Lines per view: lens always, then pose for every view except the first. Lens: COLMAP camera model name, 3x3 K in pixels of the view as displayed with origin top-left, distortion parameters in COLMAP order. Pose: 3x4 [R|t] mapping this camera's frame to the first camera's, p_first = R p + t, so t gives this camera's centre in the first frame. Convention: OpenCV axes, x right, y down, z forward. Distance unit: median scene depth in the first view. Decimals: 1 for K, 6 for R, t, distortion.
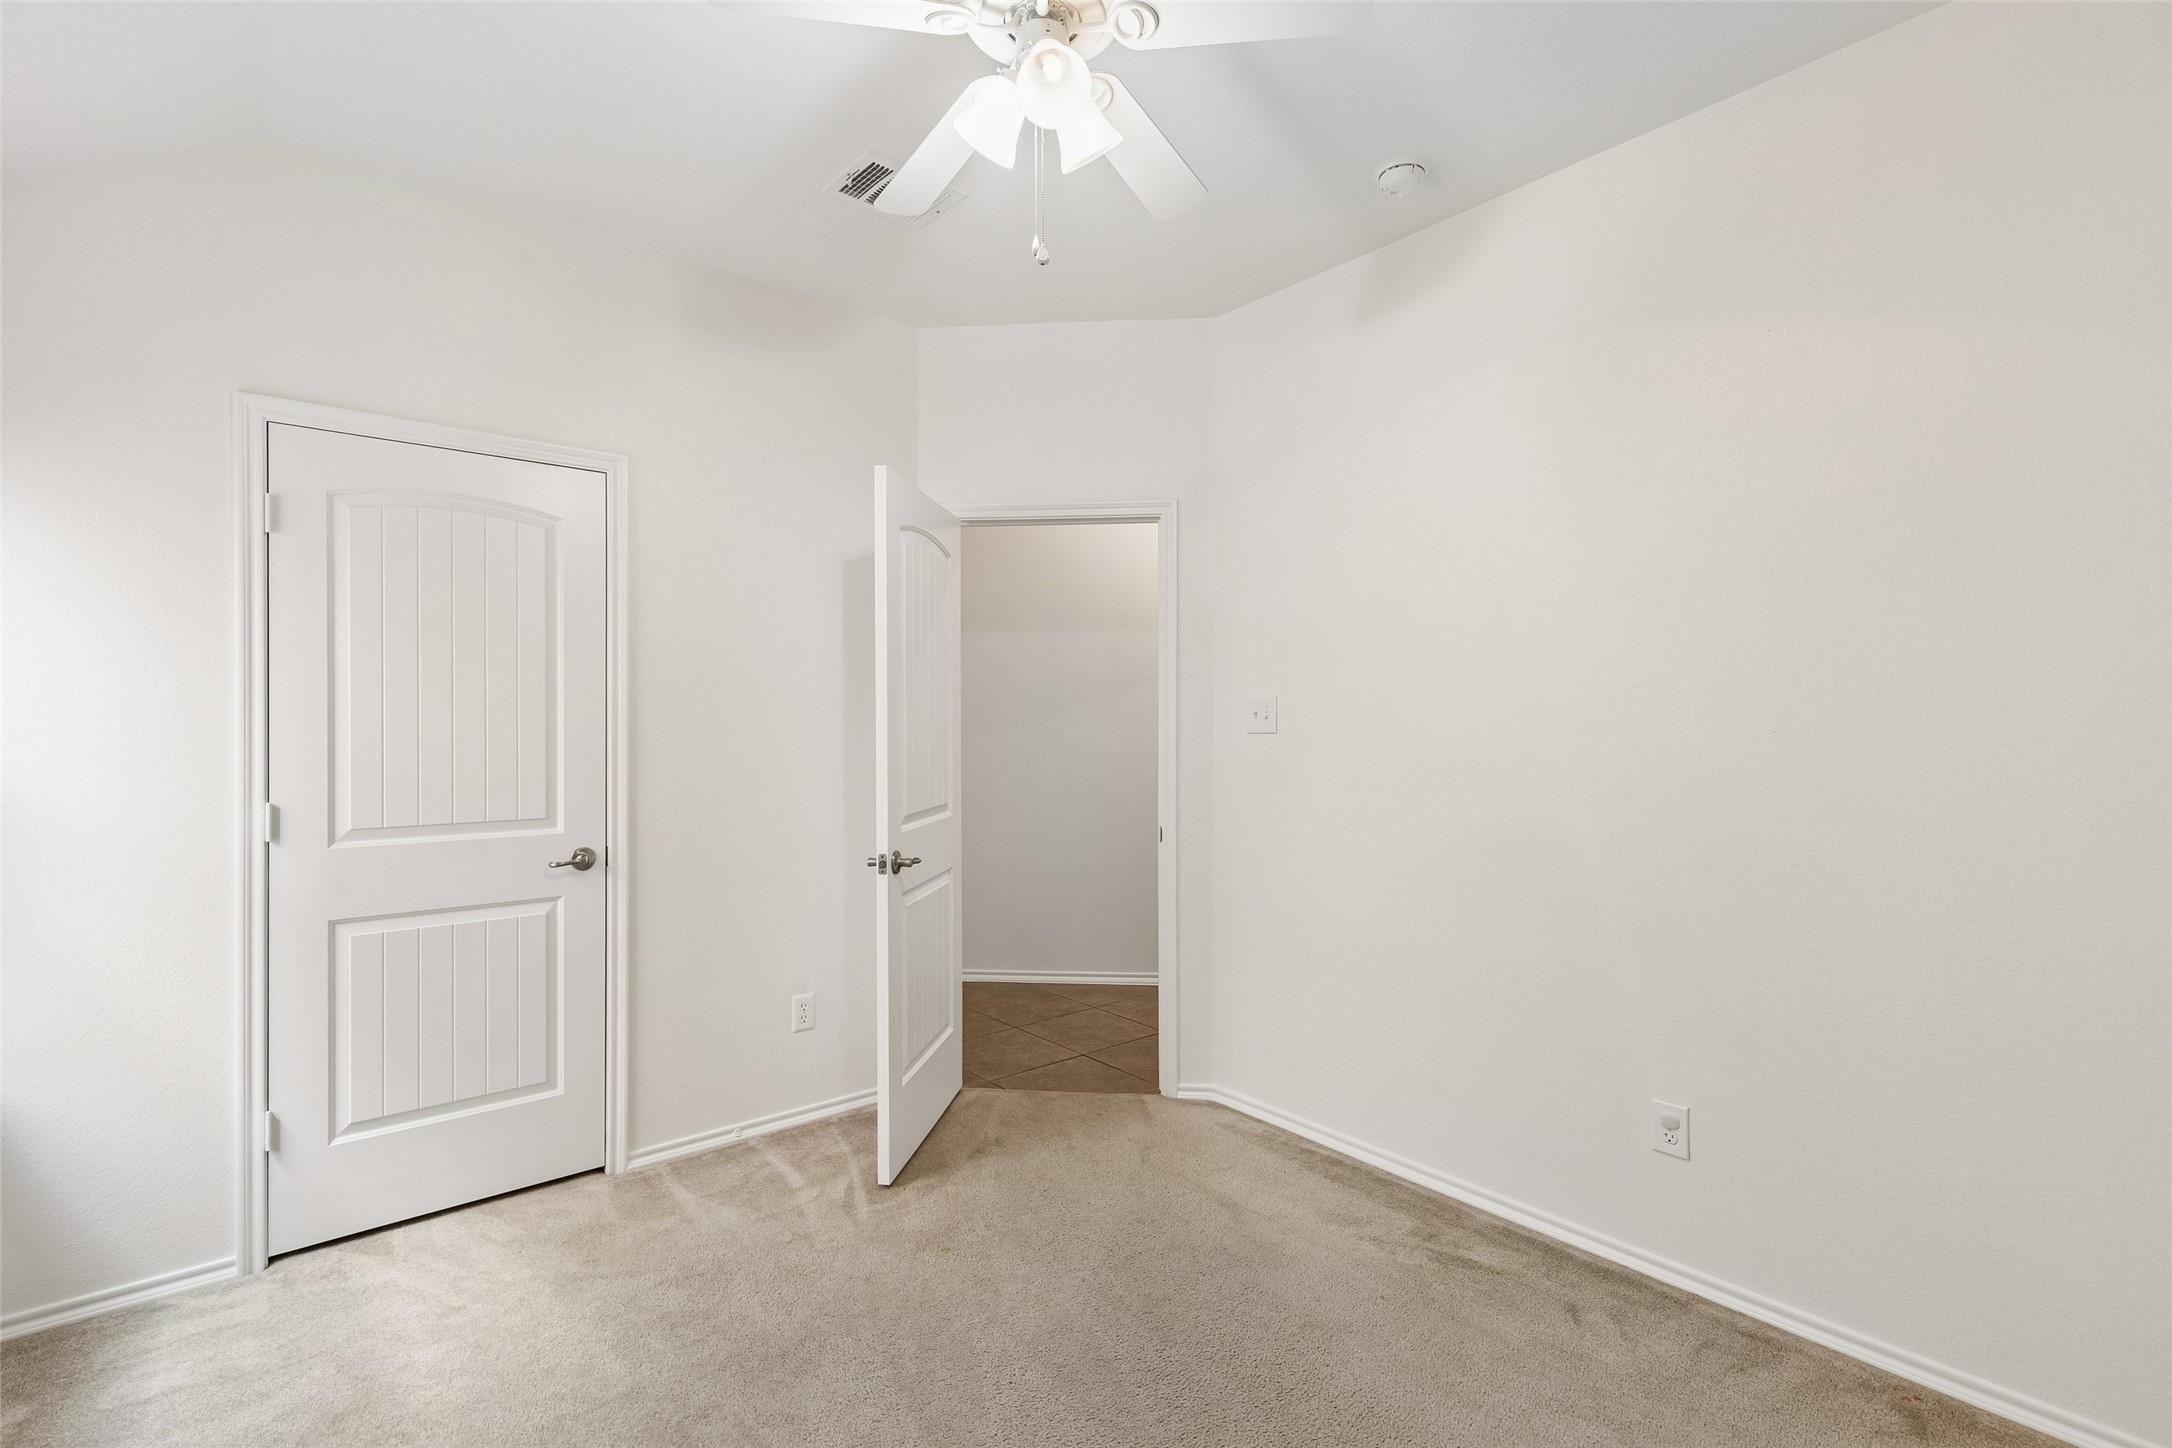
lens RADIAL K [[979.7, 0, 1069.2], [0, 979.7, 723.1], [0, 0, 1]] dist [0.002960, 0.000085]
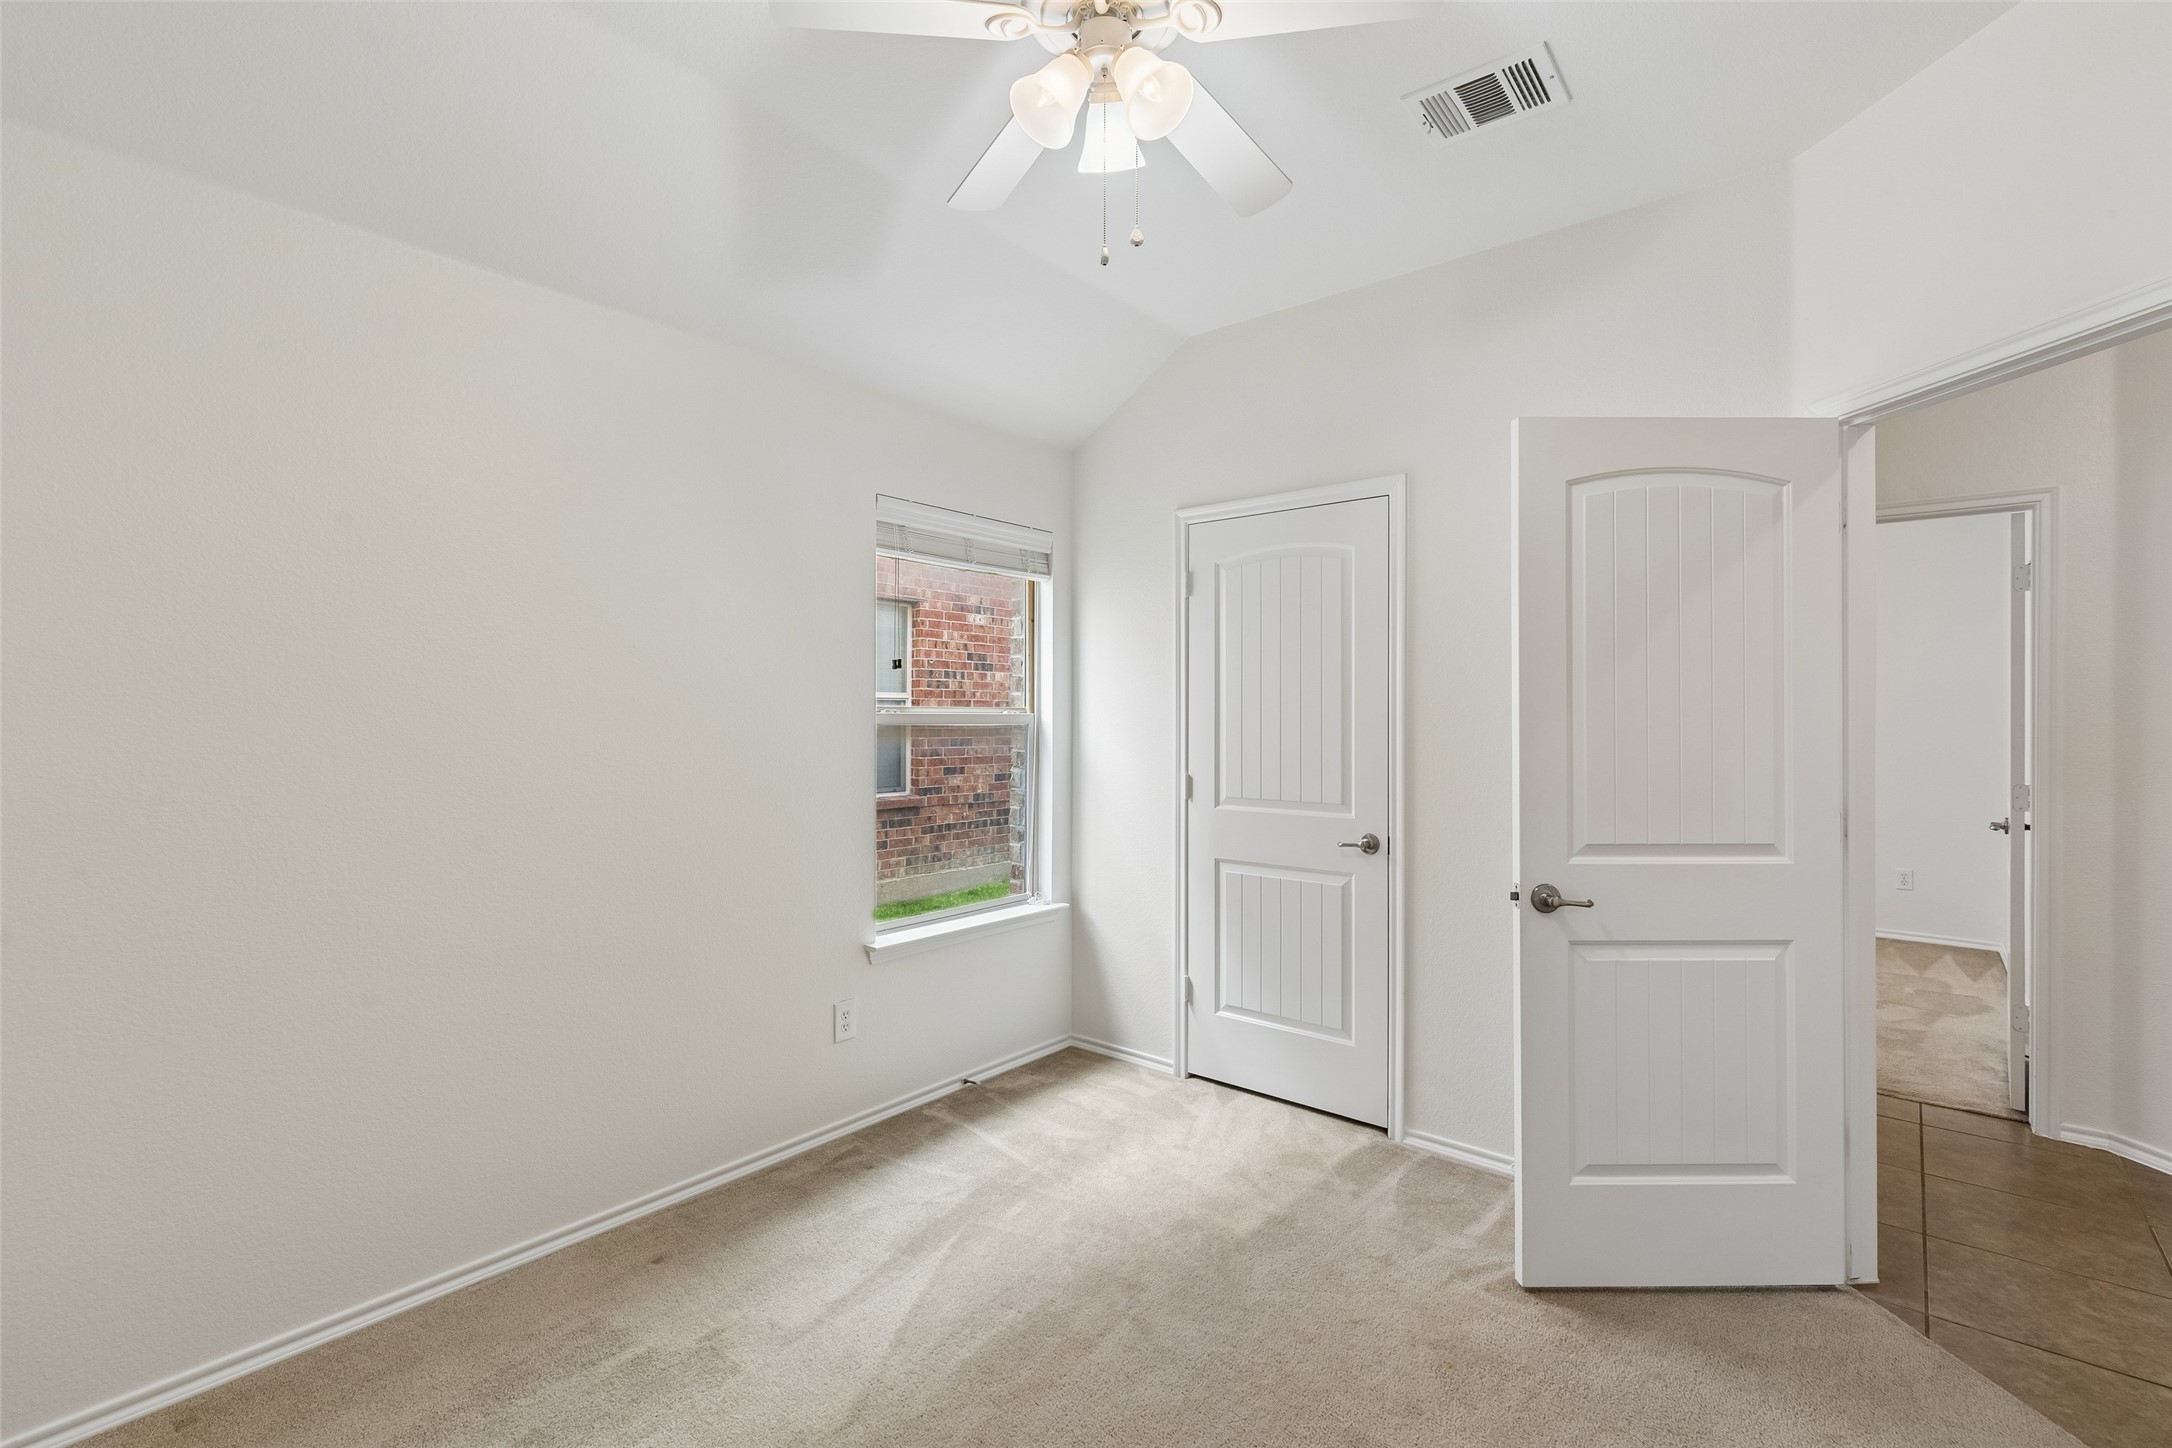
lens RADIAL K [[979.7, 0, 1069.2], [0, 979.7, 723.1], [0, 0, 1]] dist [0.002960, 0.000085]
pose [[0.170819, 0.008575, -0.985265, 0.585537], [-0.002425, 0.999963, 0.008283, -0.008435], [0.985299, 0.000974, 0.170834, 0.507068]]
